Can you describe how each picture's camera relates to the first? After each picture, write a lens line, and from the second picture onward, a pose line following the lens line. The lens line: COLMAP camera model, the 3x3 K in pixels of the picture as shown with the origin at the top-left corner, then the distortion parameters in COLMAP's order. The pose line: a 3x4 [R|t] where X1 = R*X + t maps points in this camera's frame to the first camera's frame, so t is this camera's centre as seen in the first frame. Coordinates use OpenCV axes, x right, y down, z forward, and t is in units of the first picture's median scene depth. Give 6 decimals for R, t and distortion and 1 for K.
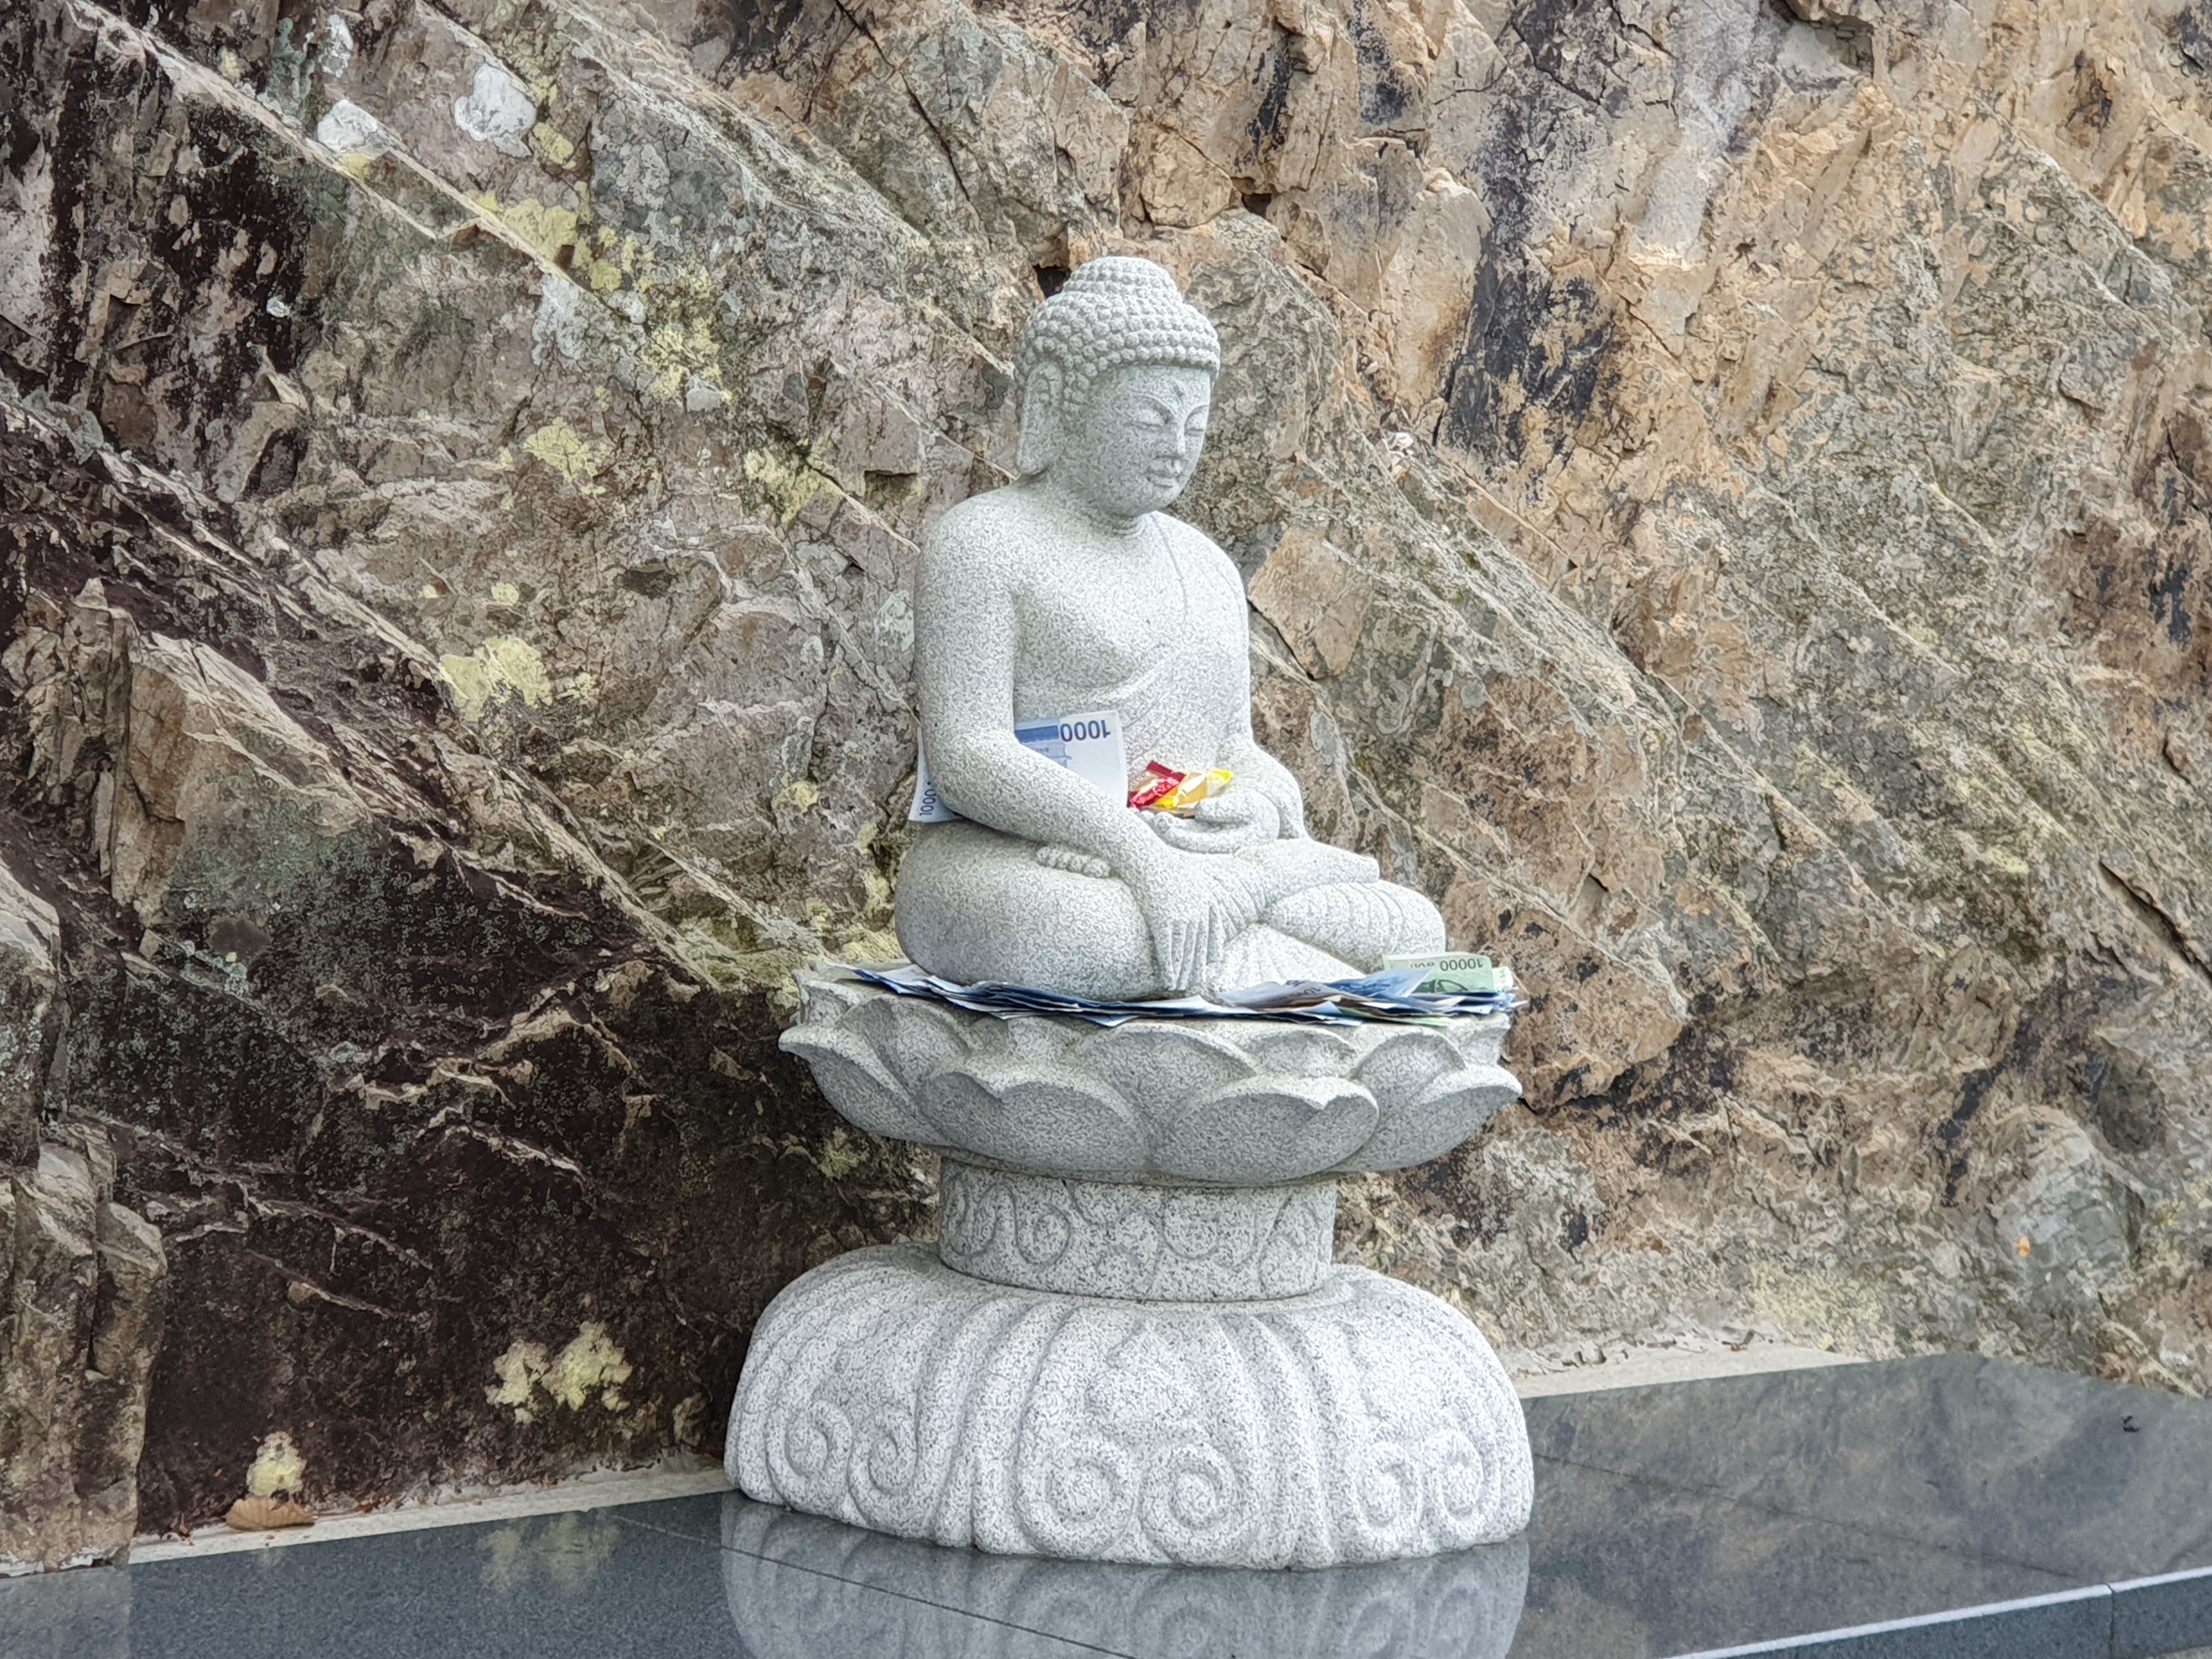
lens RADIAL K [[5242.8, 0, 1105.4], [0, 5242.8, 782.7], [0, 0, 1]] dist [0.098932, 0.603609]
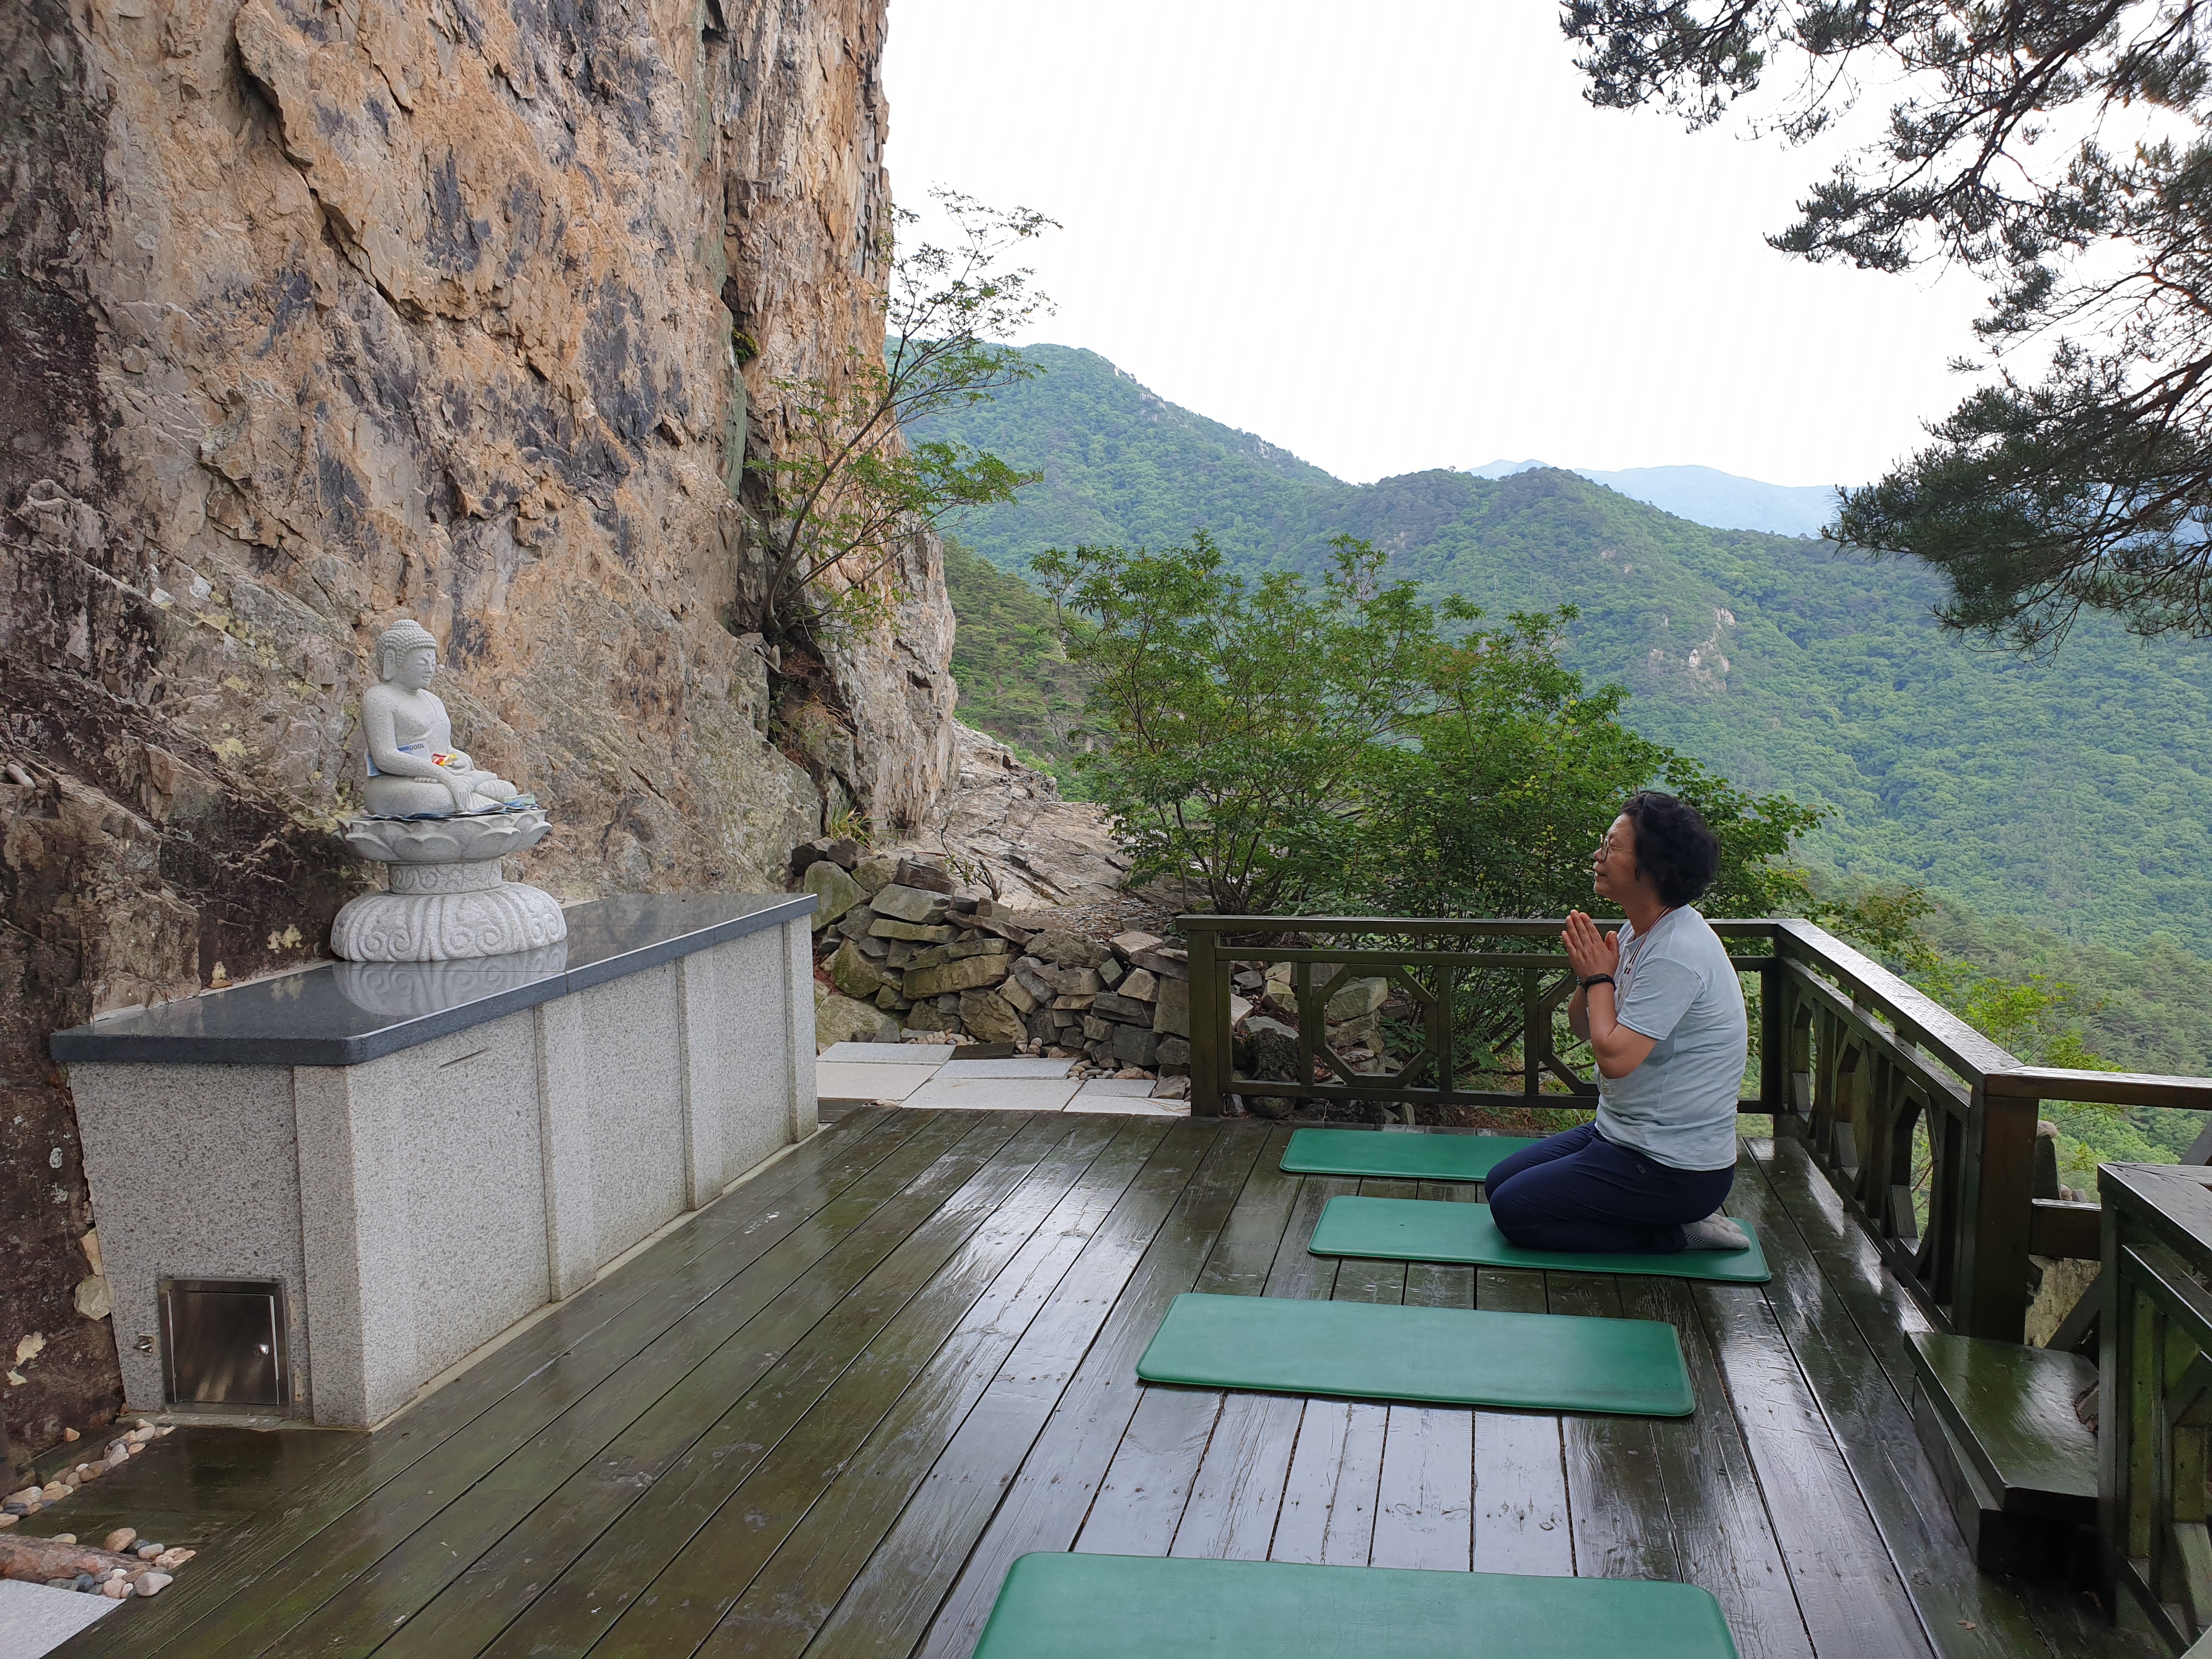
lens RADIAL K [[1662.2, 0, 1106.0], [0, 1662.2, 829.5], [0, 0, 1]] dist [-0.001660, 0.000156]
pose [[0.837974, -0.124384, 0.531345, -0.222368], [0.102712, 0.992225, 0.070287, 0.015273], [-0.535957, -0.004323, 0.844234, -0.257510]]
